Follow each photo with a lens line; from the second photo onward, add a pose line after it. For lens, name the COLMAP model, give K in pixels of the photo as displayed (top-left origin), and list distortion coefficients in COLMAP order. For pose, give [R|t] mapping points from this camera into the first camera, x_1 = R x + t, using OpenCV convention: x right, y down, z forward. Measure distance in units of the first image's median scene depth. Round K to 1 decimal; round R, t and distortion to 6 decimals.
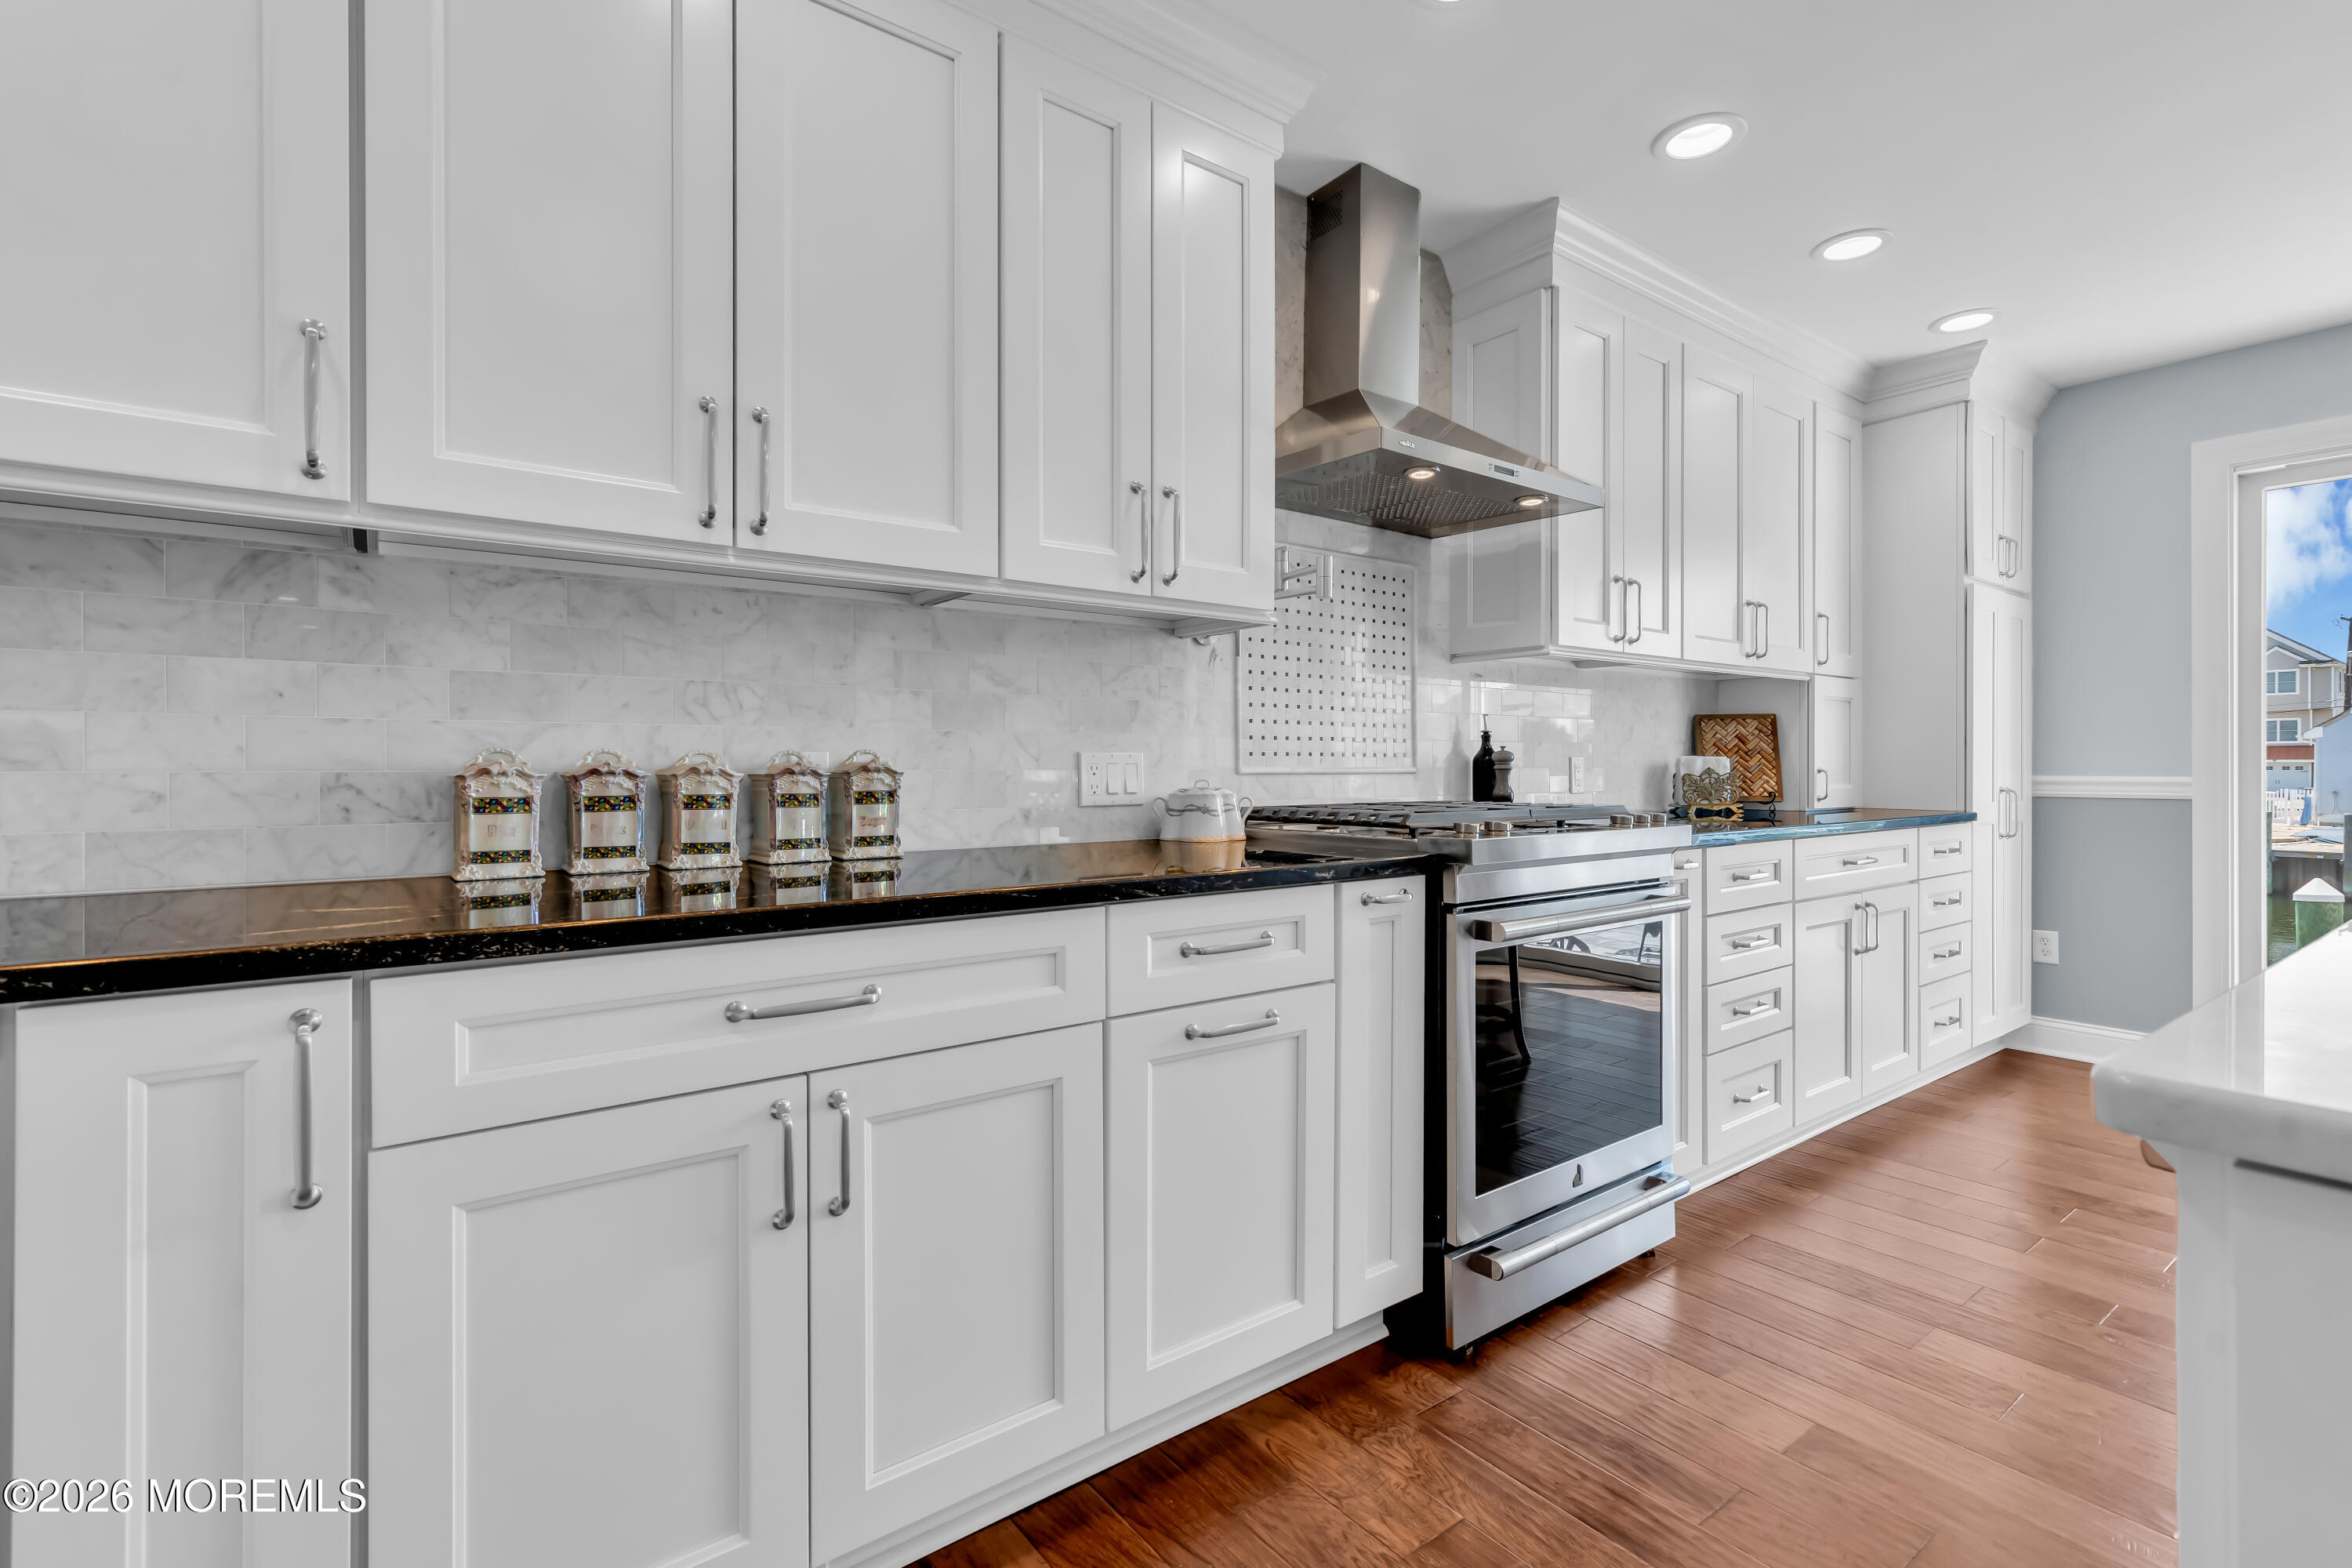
lens RADIAL K [[1065.0, 0, 1155.0], [0, 1065.0, 777.1], [0, 0, 1]] dist [-0.002350, 0.002427]
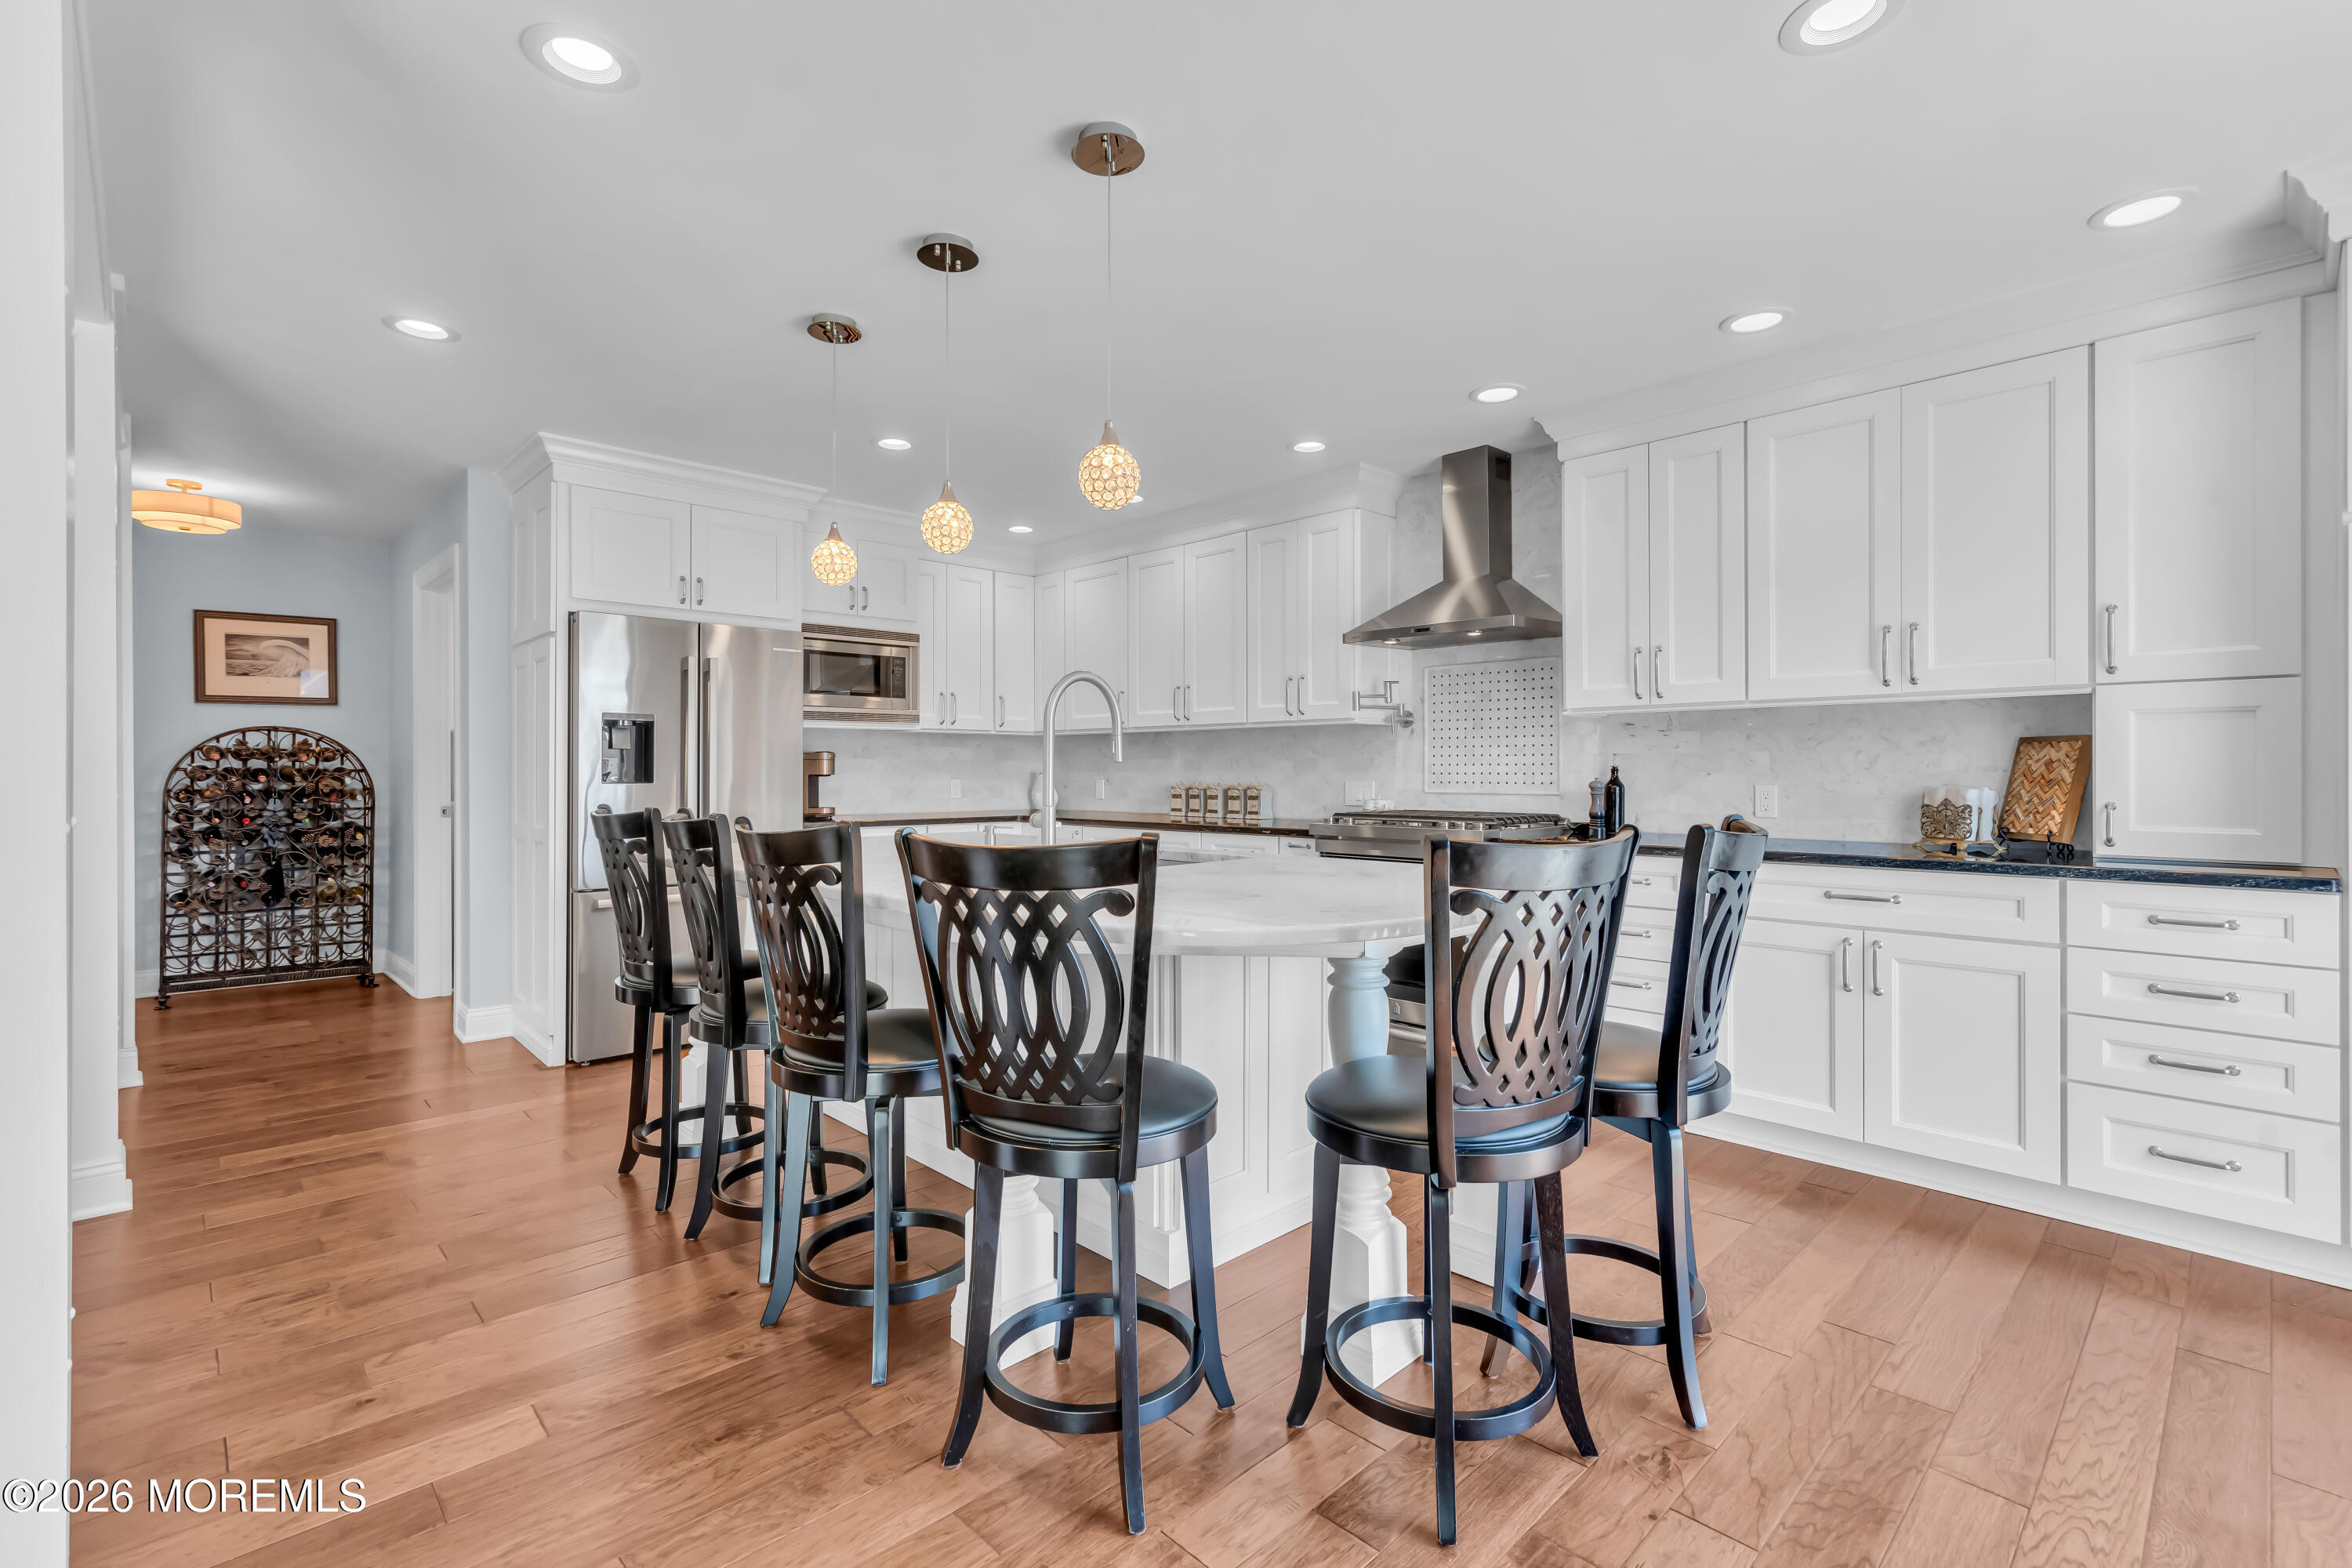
lens RADIAL K [[1065.0, 0, 1166.9], [0, 1065.0, 773.5], [0, 0, 1]] dist [-0.002350, 0.002427]
pose [[0.127282, 0.002191, -0.991864, 1.922829], [-0.008818, 0.999961, 0.001078, -0.036217], [0.991827, 0.008609, 0.127296, 0.308125]]
